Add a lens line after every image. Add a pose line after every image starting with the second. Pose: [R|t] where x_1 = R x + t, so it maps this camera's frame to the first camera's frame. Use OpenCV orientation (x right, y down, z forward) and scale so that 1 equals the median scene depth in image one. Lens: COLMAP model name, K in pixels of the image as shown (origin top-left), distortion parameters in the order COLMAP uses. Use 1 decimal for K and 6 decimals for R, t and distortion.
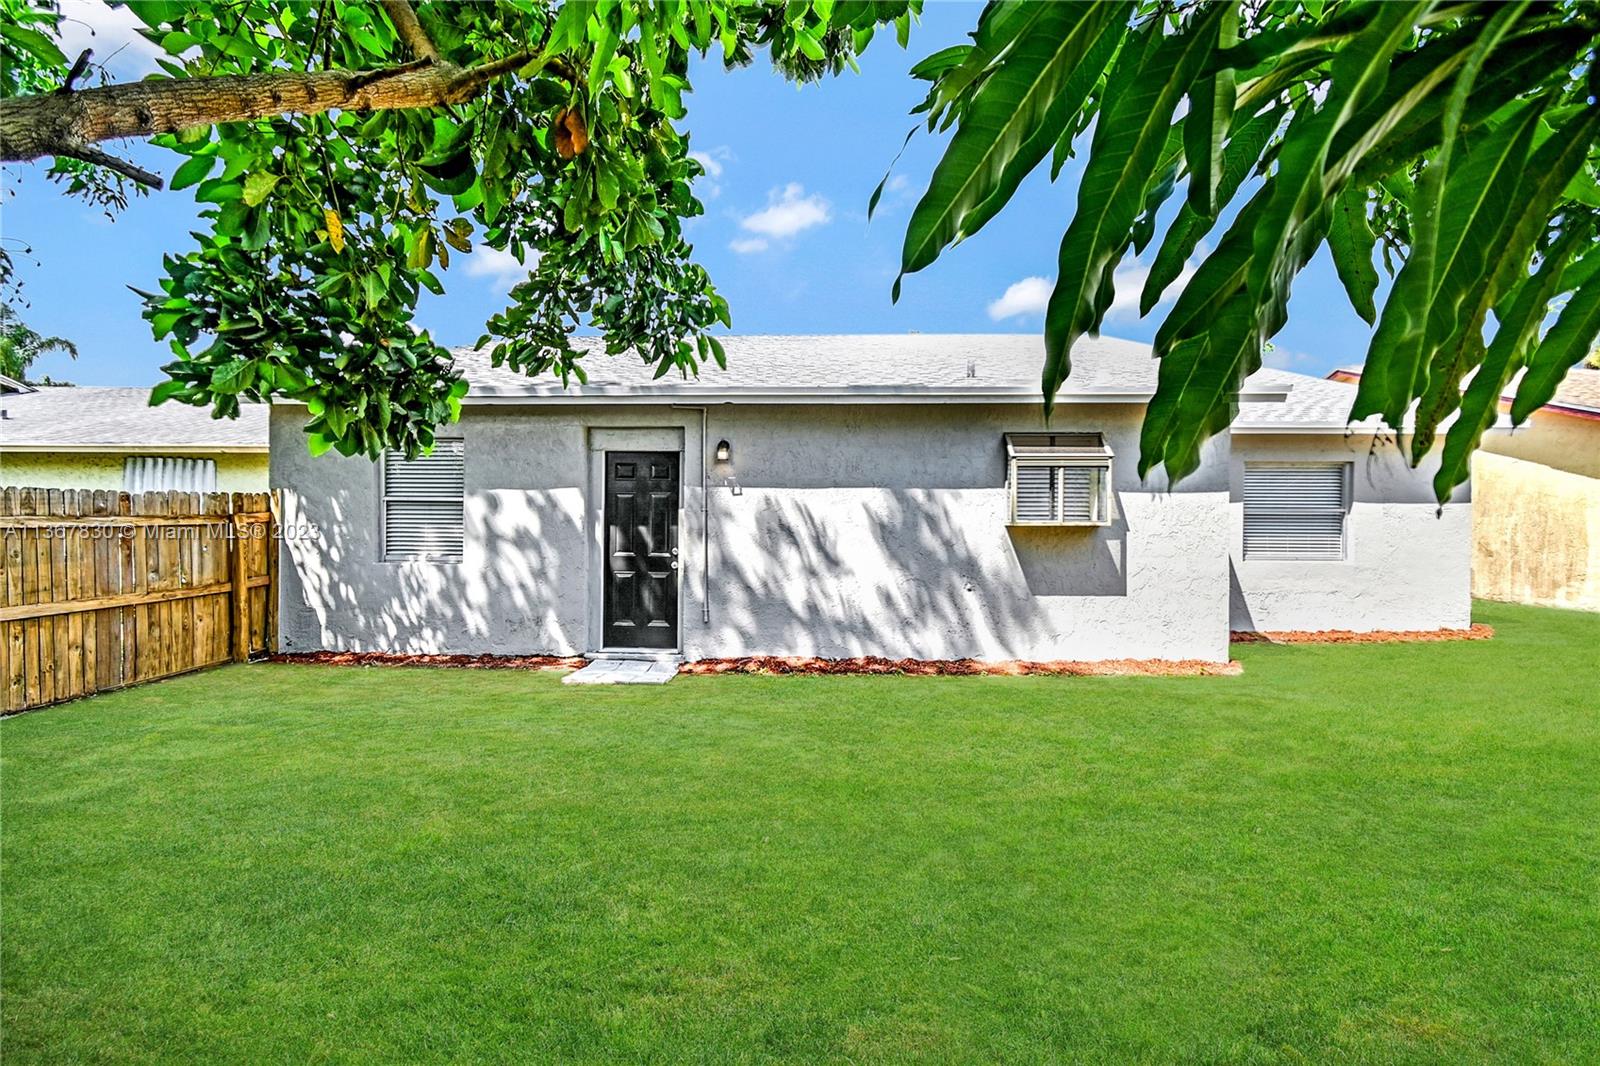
lens RADIAL K [[736.1, 0, 800.3], [0, 736.1, 534.0], [0, 0, 1]] dist [0.007254, -0.002062]
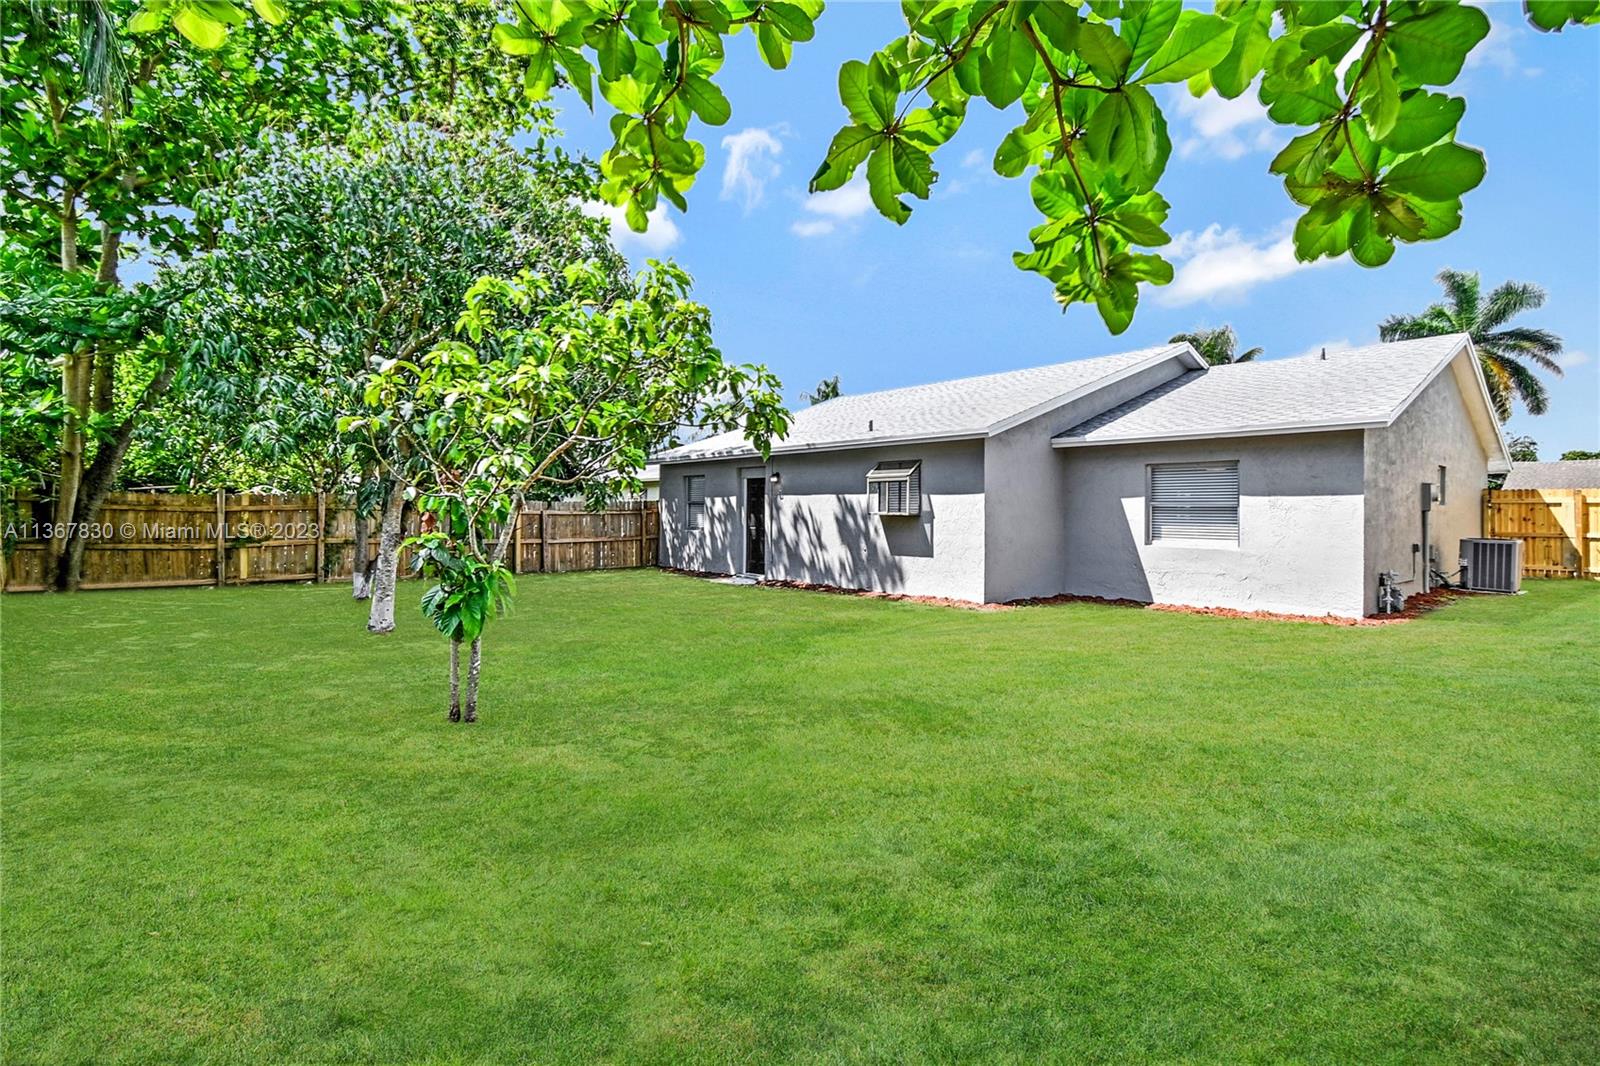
lens RADIAL K [[736.1, 0, 793.1], [0, 736.1, 519.0], [0, 0, 1]] dist [0.007254, -0.002062]
pose [[0.684818, 0.008432, -0.728666, 1.367154], [-0.013748, 0.999905, -0.001350, 0.003622], [0.728585, 0.010943, 0.684868, -0.344538]]
